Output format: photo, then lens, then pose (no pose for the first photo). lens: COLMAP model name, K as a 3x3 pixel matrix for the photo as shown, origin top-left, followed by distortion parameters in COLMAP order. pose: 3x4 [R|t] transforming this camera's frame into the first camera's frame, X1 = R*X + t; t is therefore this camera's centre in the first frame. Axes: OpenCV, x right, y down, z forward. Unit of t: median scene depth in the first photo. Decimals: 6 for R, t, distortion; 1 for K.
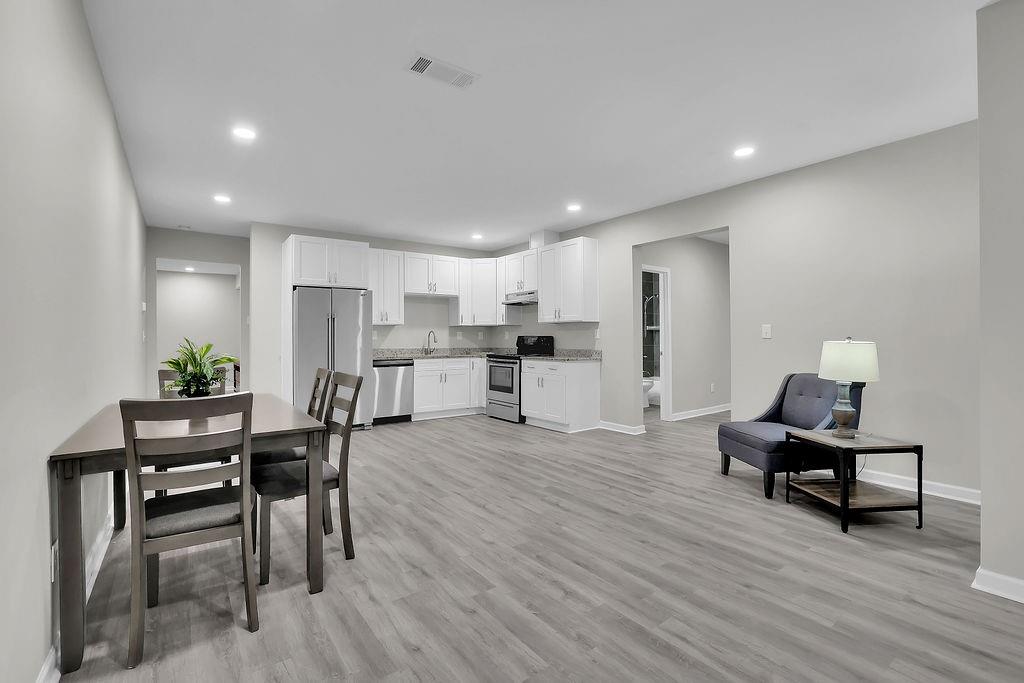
lens RADIAL K [[462.8, 0, 511.0], [0, 462.8, 339.1], [0, 0, 1]] dist [0.000283, 0.000036]
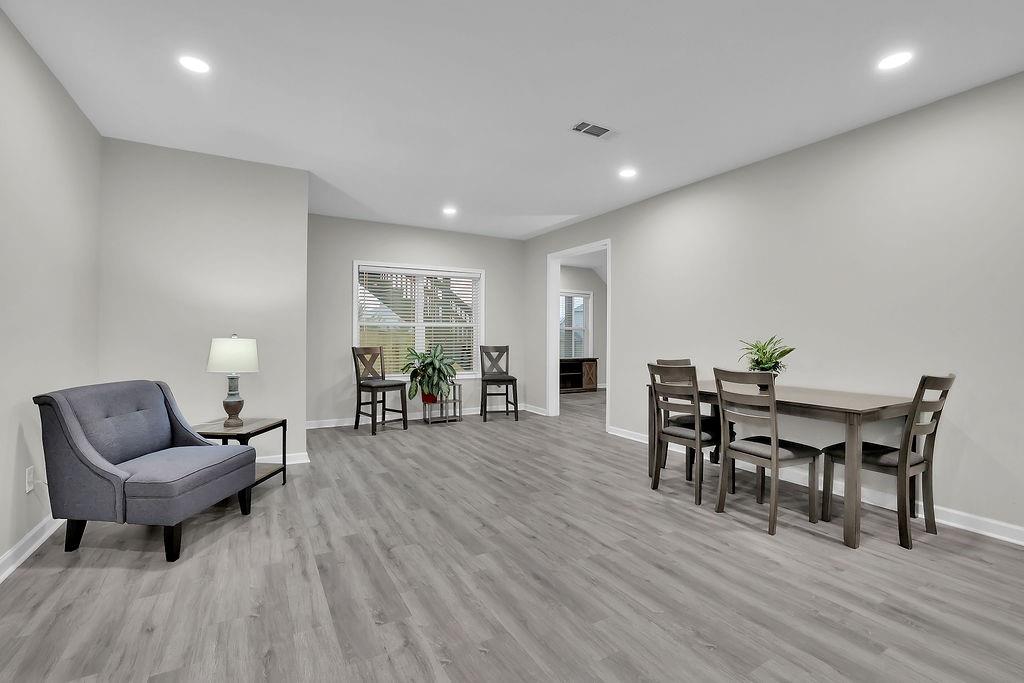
lens RADIAL K [[462.8, 0, 511.0], [0, 462.8, 339.1], [0, 0, 1]] dist [0.000283, 0.000036]
pose [[-0.993569, -0.001215, 0.113225, -0.050781], [-0.000668, 0.999988, 0.004870, 0.001336], [-0.113230, 0.004763, -0.993557, 1.894533]]
